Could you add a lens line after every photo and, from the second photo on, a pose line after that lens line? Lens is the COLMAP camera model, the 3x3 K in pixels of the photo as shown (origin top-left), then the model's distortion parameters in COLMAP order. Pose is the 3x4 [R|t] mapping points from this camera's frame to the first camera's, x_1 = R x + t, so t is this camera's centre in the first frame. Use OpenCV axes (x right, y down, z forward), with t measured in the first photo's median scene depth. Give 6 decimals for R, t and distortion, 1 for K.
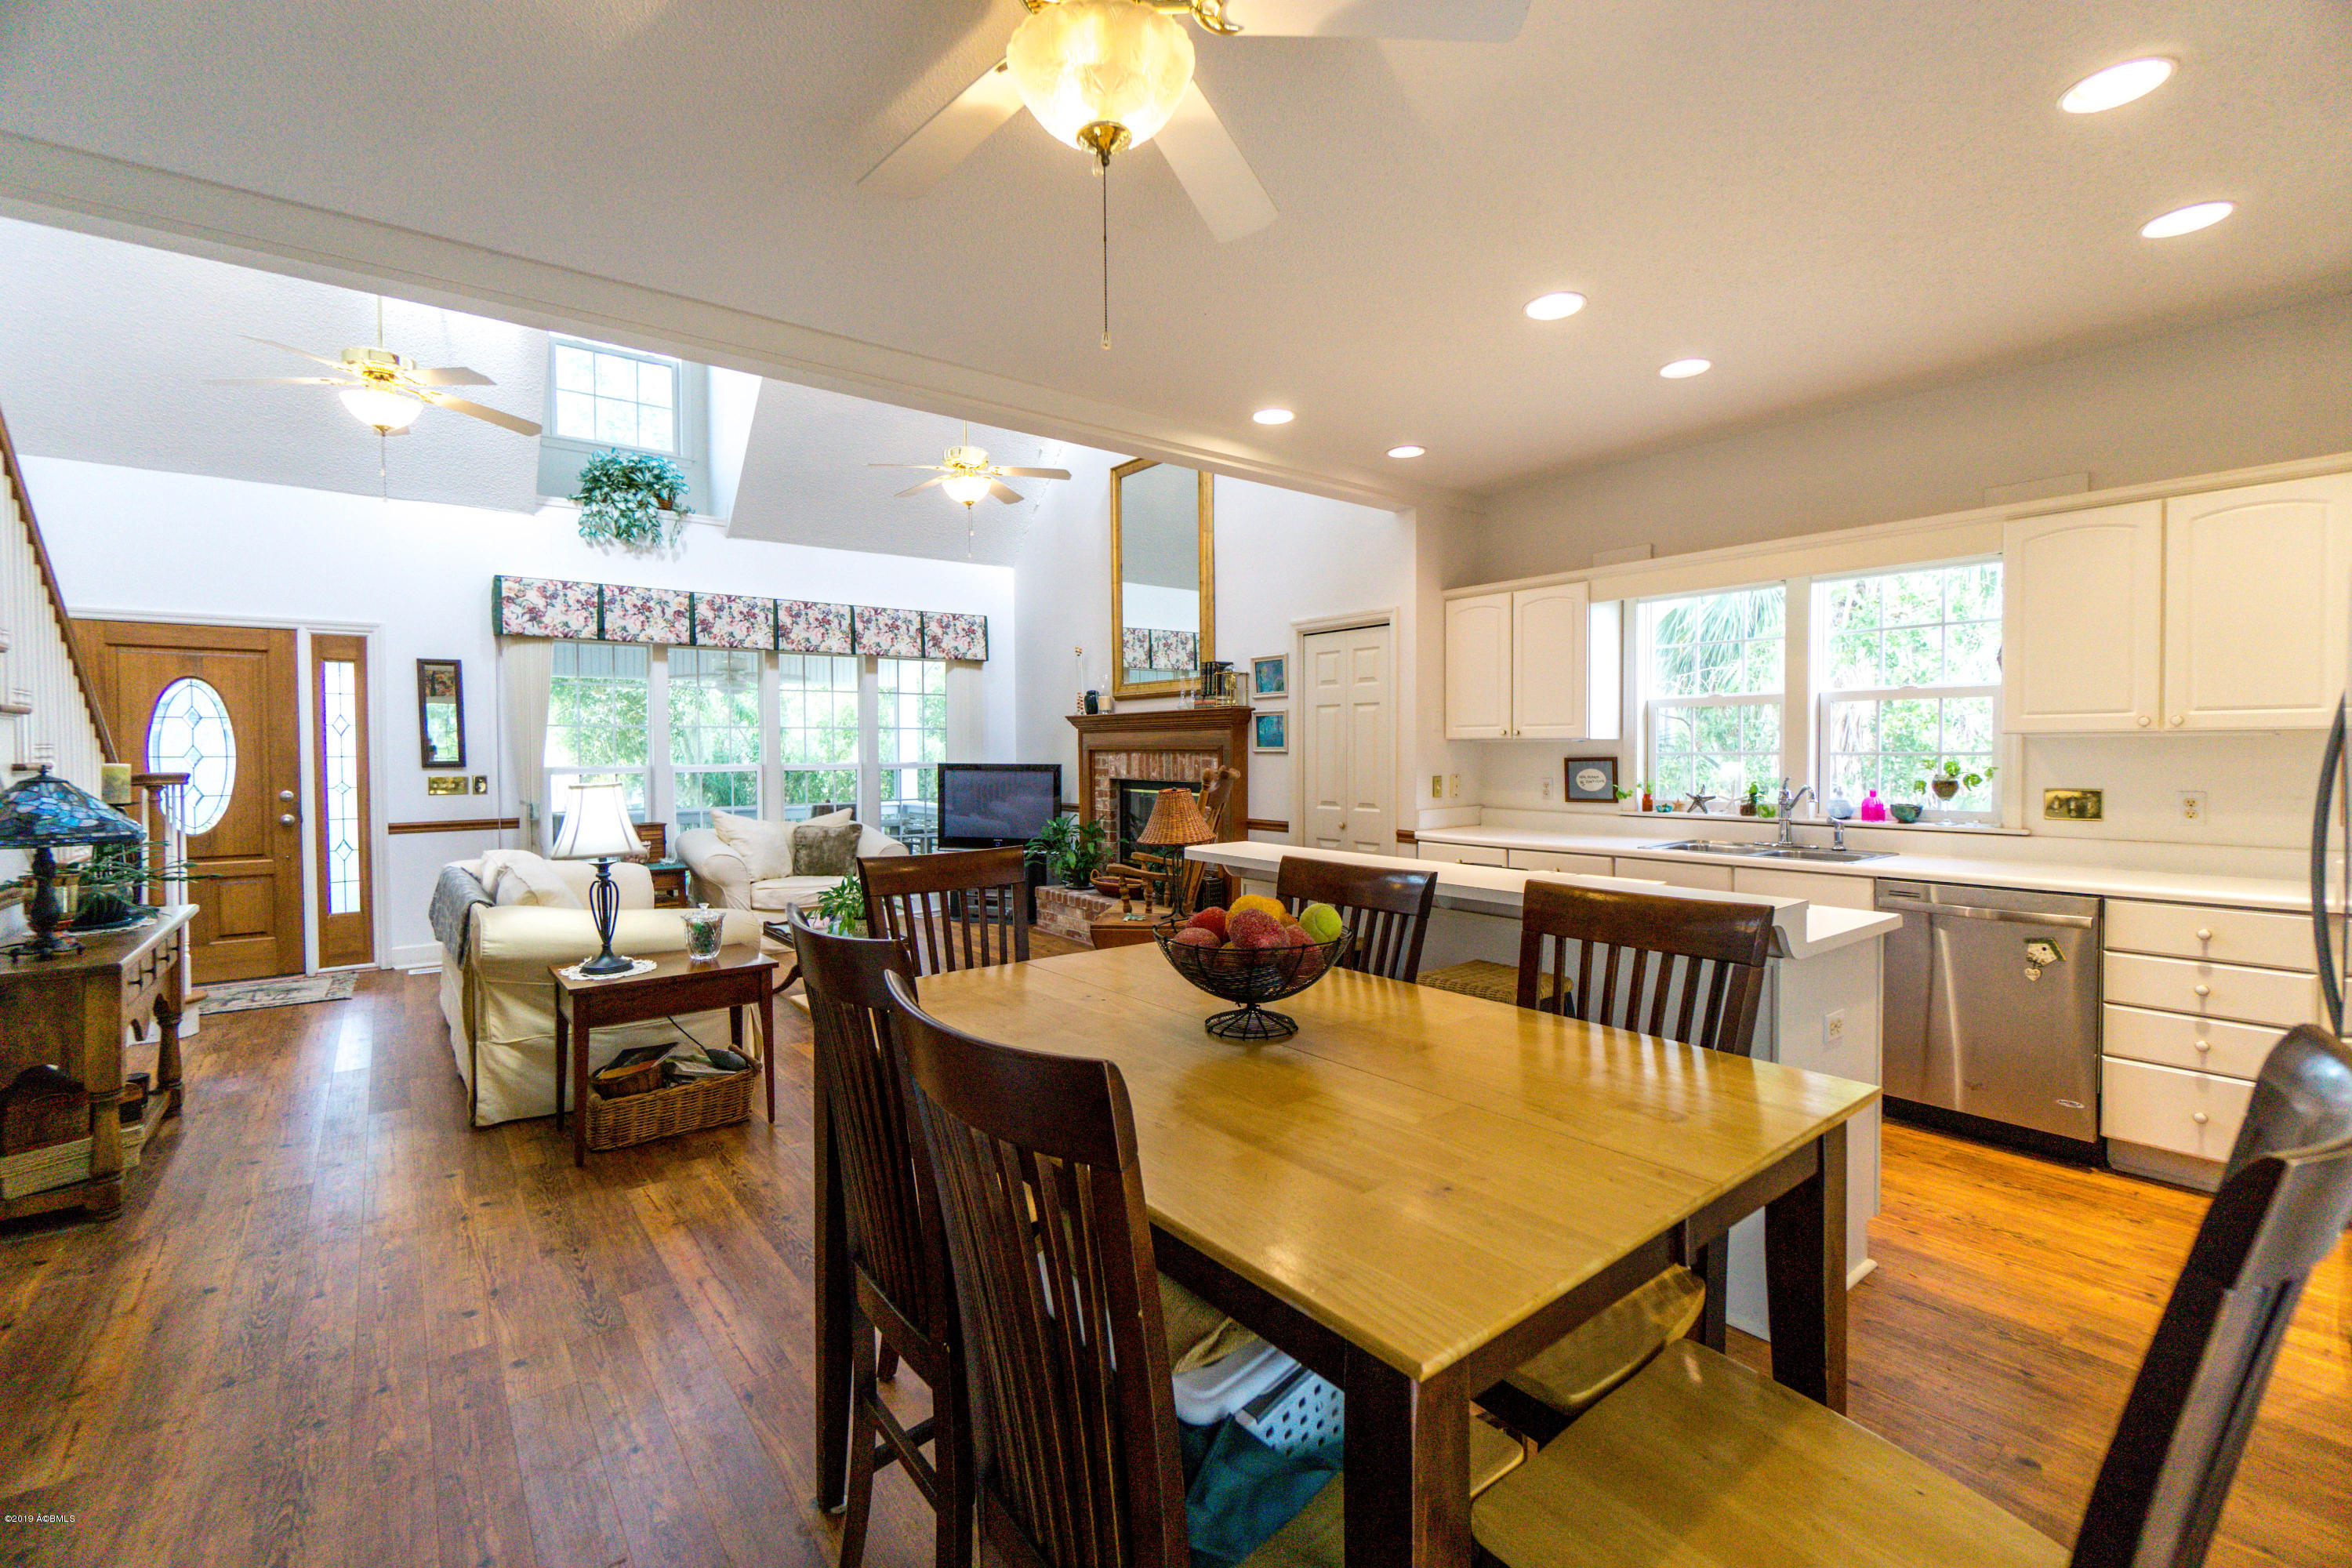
lens RADIAL K [[1019.0, 0, 1179.9], [0, 1019.0, 765.5], [0, 0, 1]] dist [-0.001810, 0.000038]
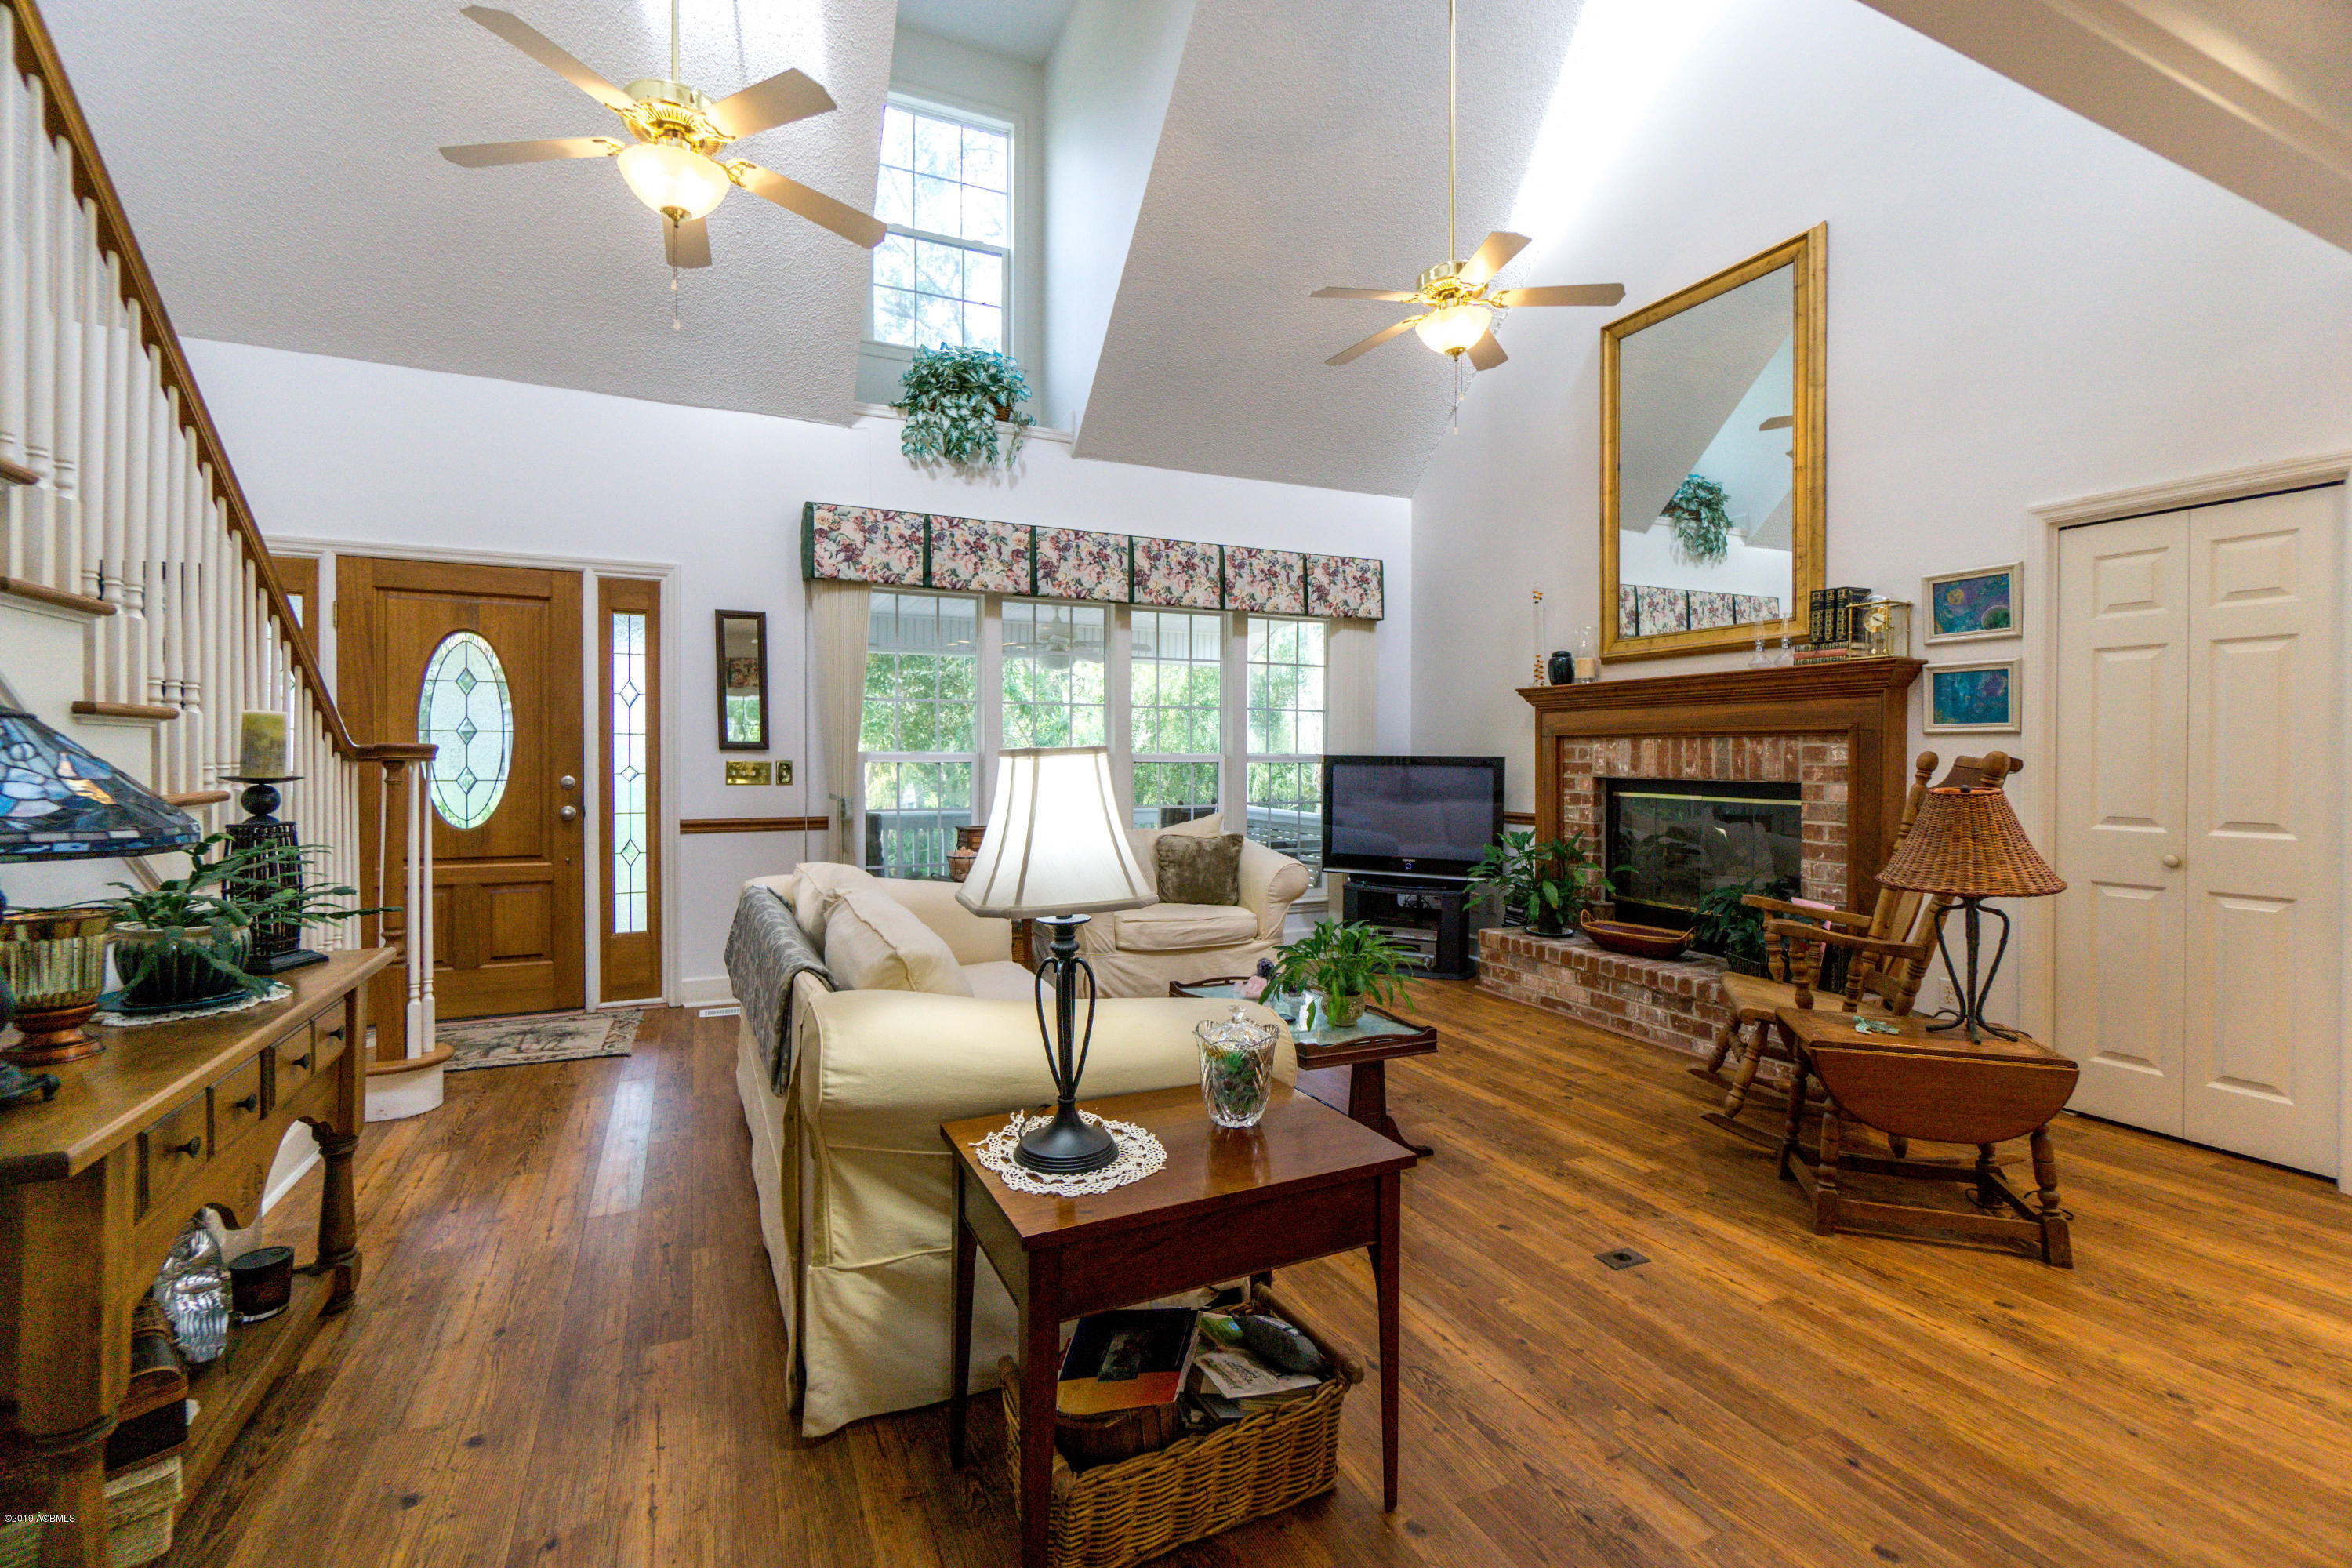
lens RADIAL K [[1019.6, 0, 1171.7], [0, 1019.6, 766.4], [0, 0, 1]] dist [0.000882, 0.000346]
pose [[0.975131, 0.009974, -0.221407, -0.226117], [-0.011813, 0.999906, -0.006982, 0.016090], [0.221316, 0.009423, 0.975157, 0.304792]]
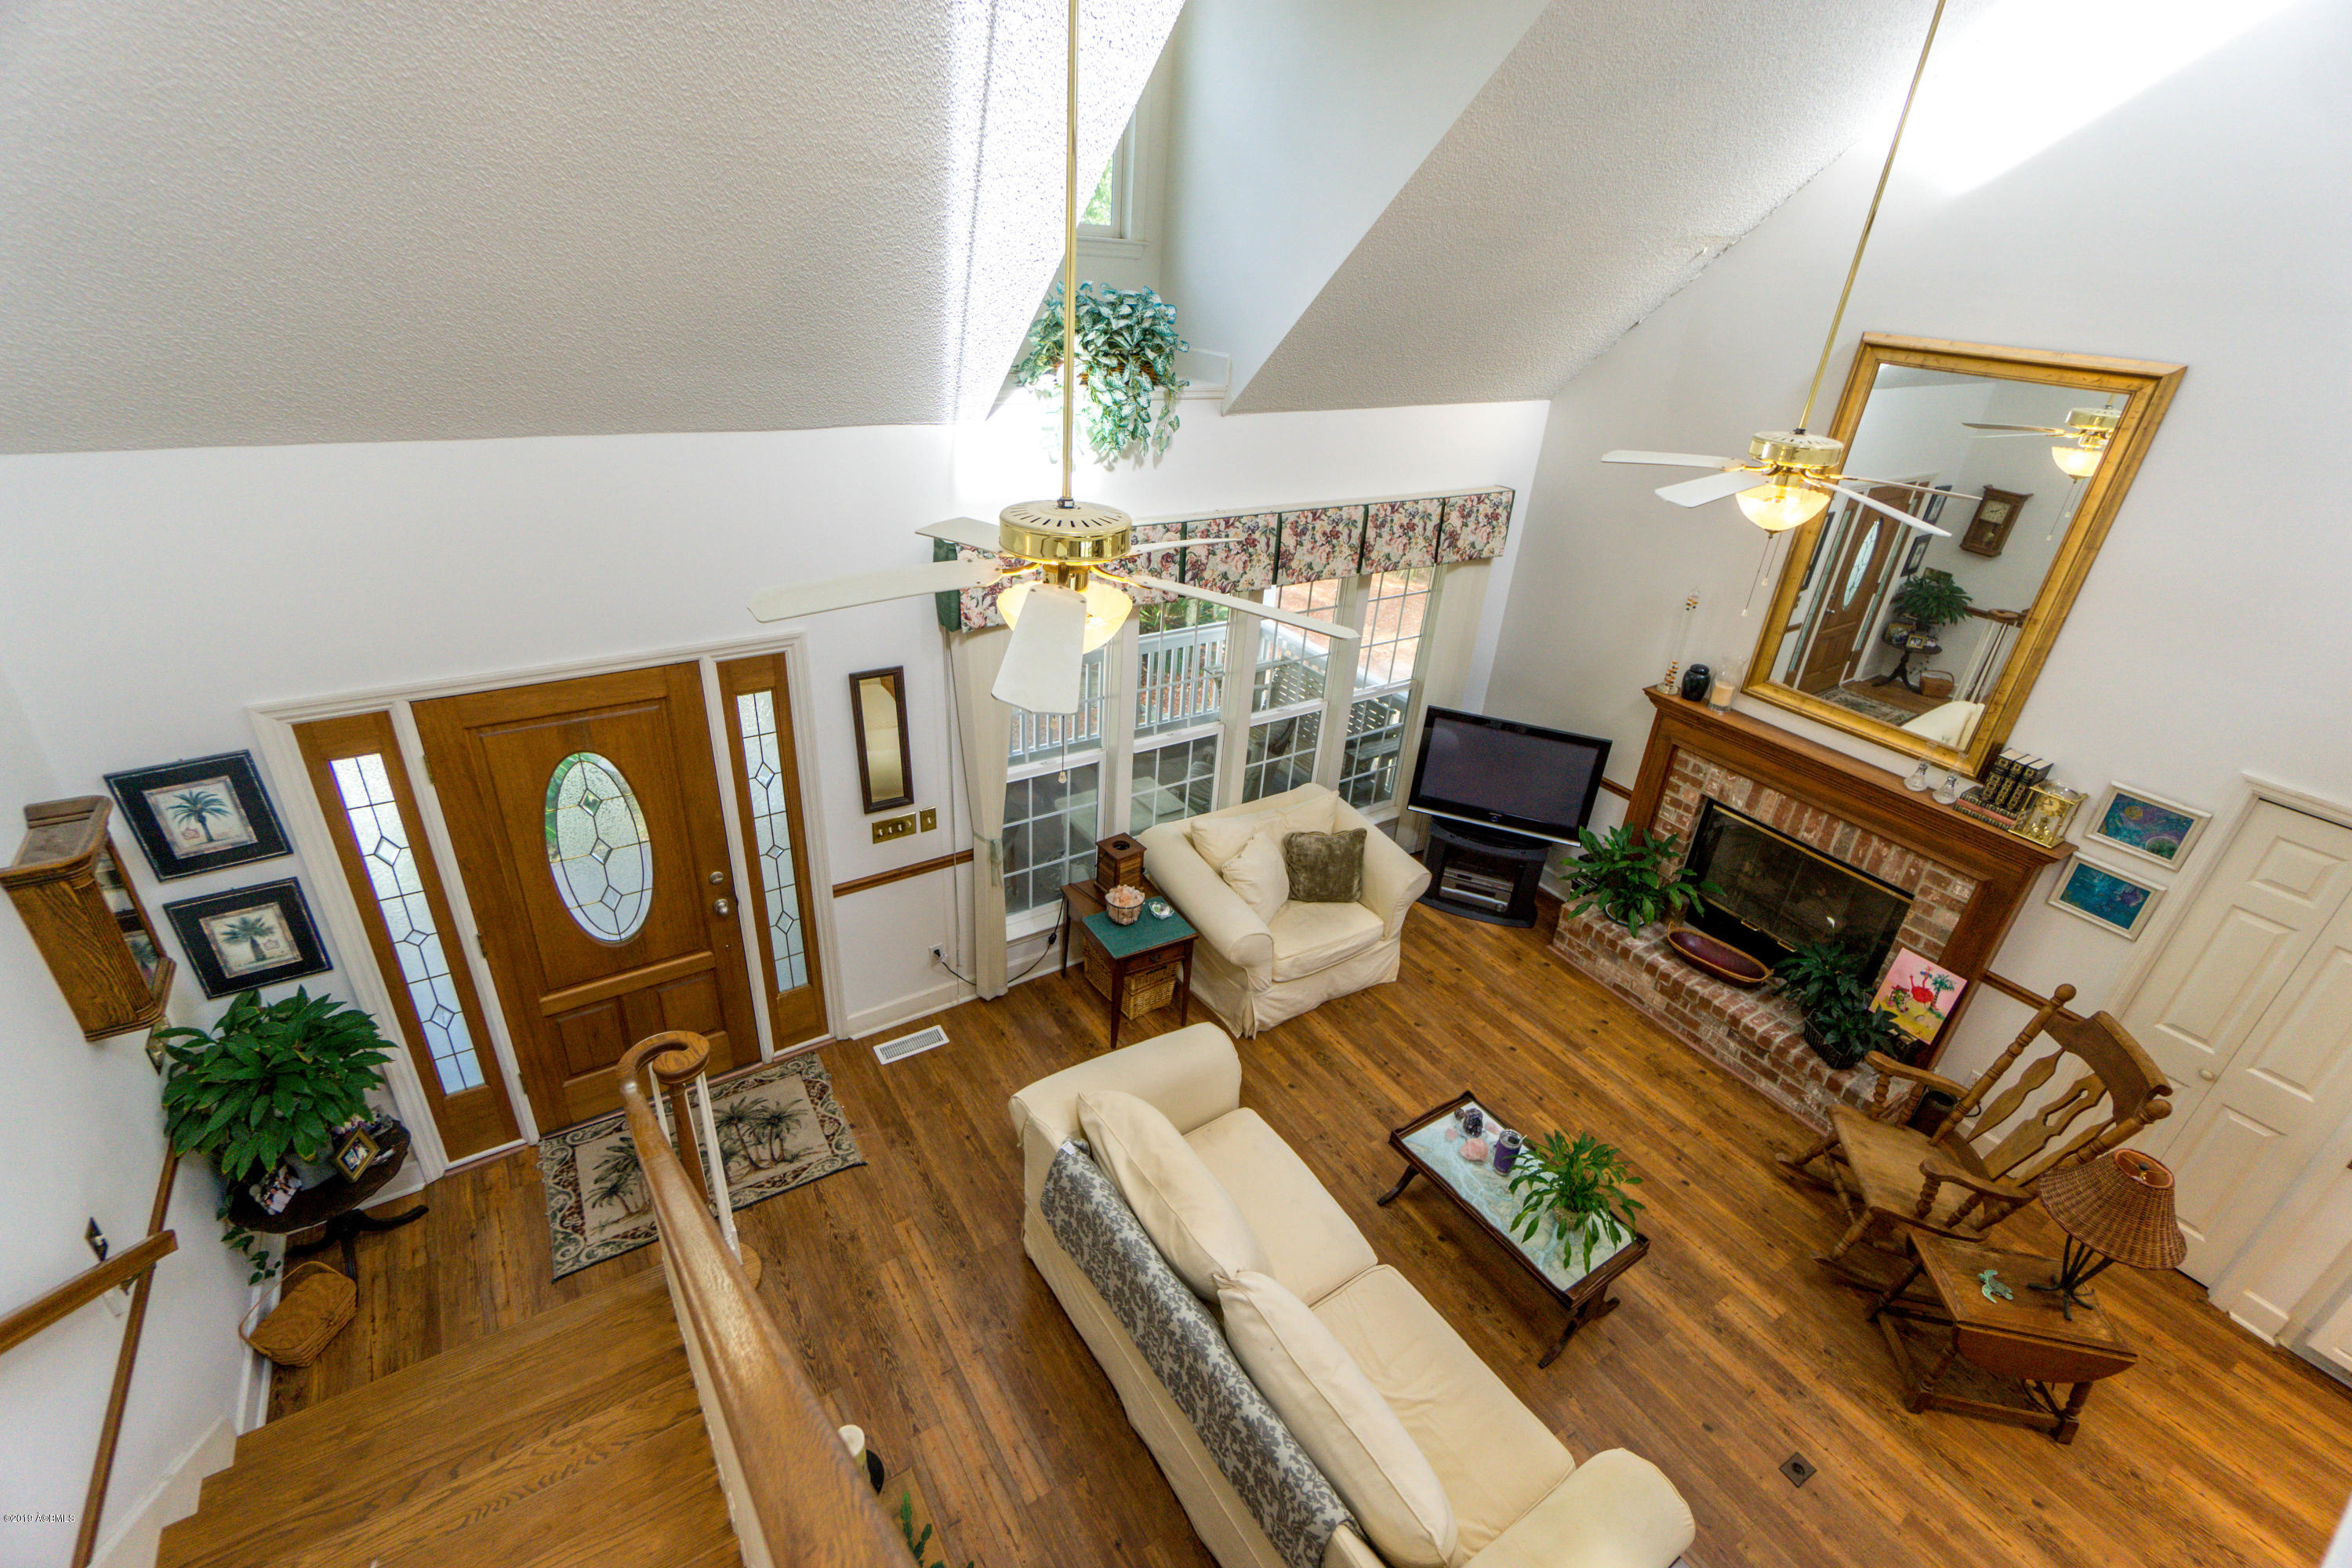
lens RADIAL K [[1031.5, 0, 1174.4], [0, 1031.5, 767.9], [0, 0, 1]] dist [0.001224, 0.000001]
pose [[0.994708, 0.097322, -0.032938, -0.491172], [-0.072561, 0.892380, 0.445414, -0.355352], [0.072741, -0.440667, 0.894719, 0.368058]]
